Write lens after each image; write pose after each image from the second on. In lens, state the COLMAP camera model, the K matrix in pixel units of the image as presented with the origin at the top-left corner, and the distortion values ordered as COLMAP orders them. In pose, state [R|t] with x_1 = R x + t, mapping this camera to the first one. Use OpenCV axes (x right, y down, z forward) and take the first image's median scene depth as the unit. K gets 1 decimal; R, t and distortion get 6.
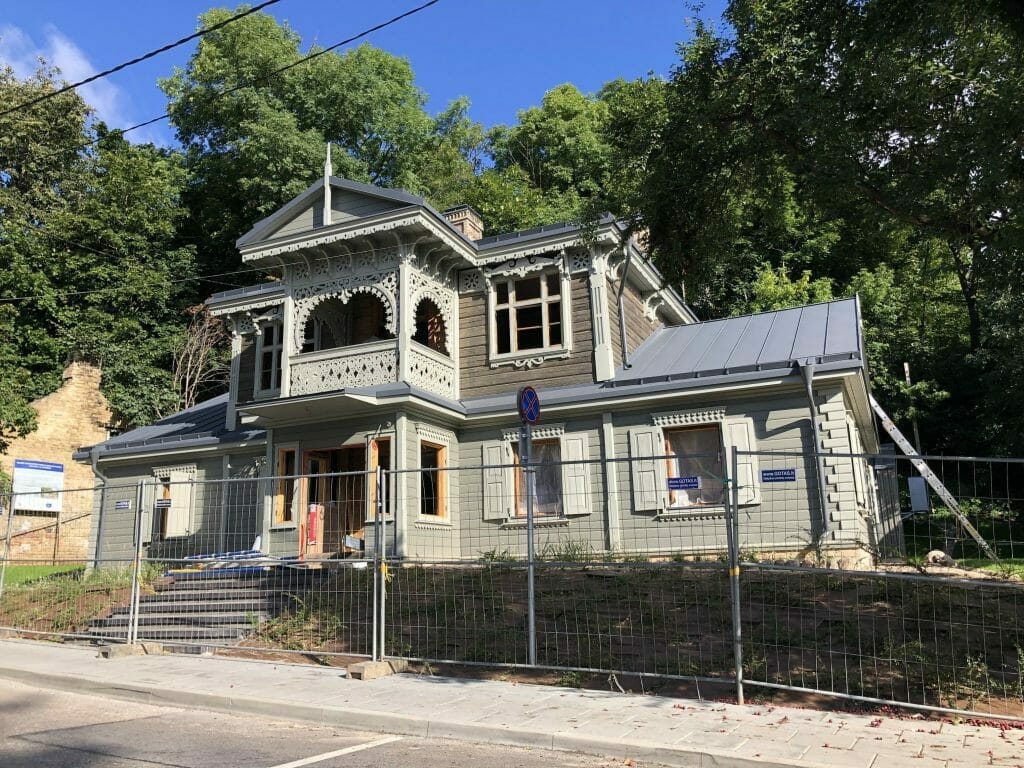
lens RADIAL K [[788.6, 0, 512.0], [0, 788.6, 384.0], [0, 0, 1]] dist [0.014300, -0.000826]
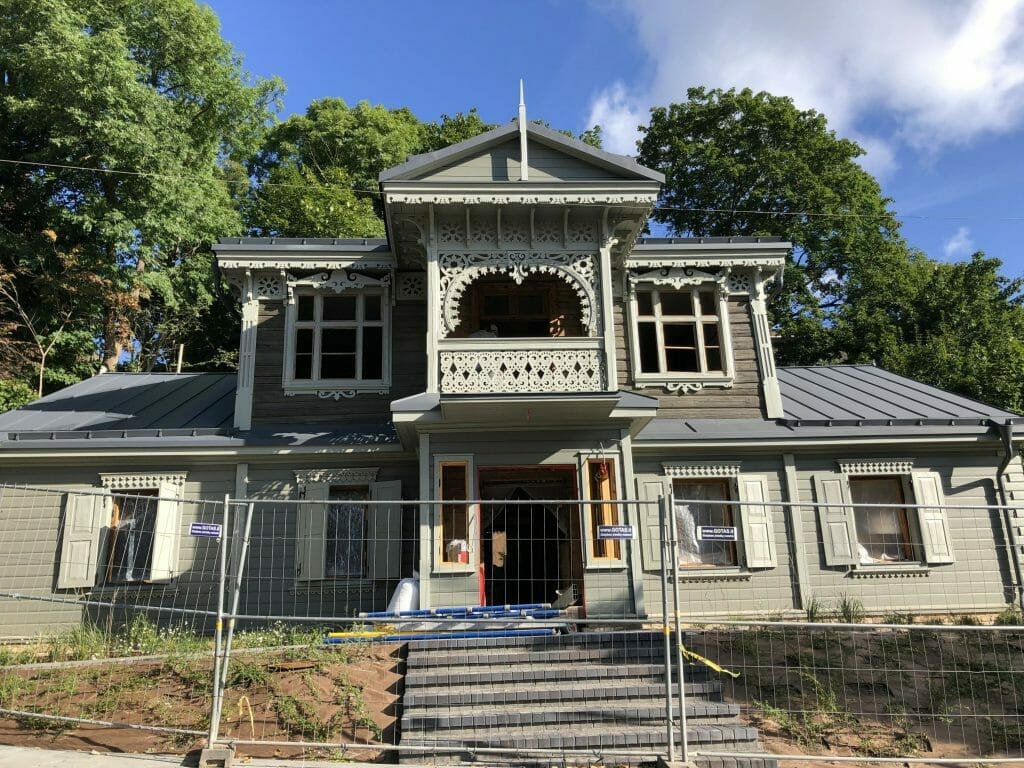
lens RADIAL K [[837.1, 0, 500.3], [0, 837.1, 373.0], [0, 0, 1]] dist [0.013657, -0.001419]
pose [[0.898840, 0.131445, 0.418101, -0.556717], [-0.102553, 0.990561, -0.090948, 0.062543], [-0.426109, 0.038870, 0.903836, 0.259551]]
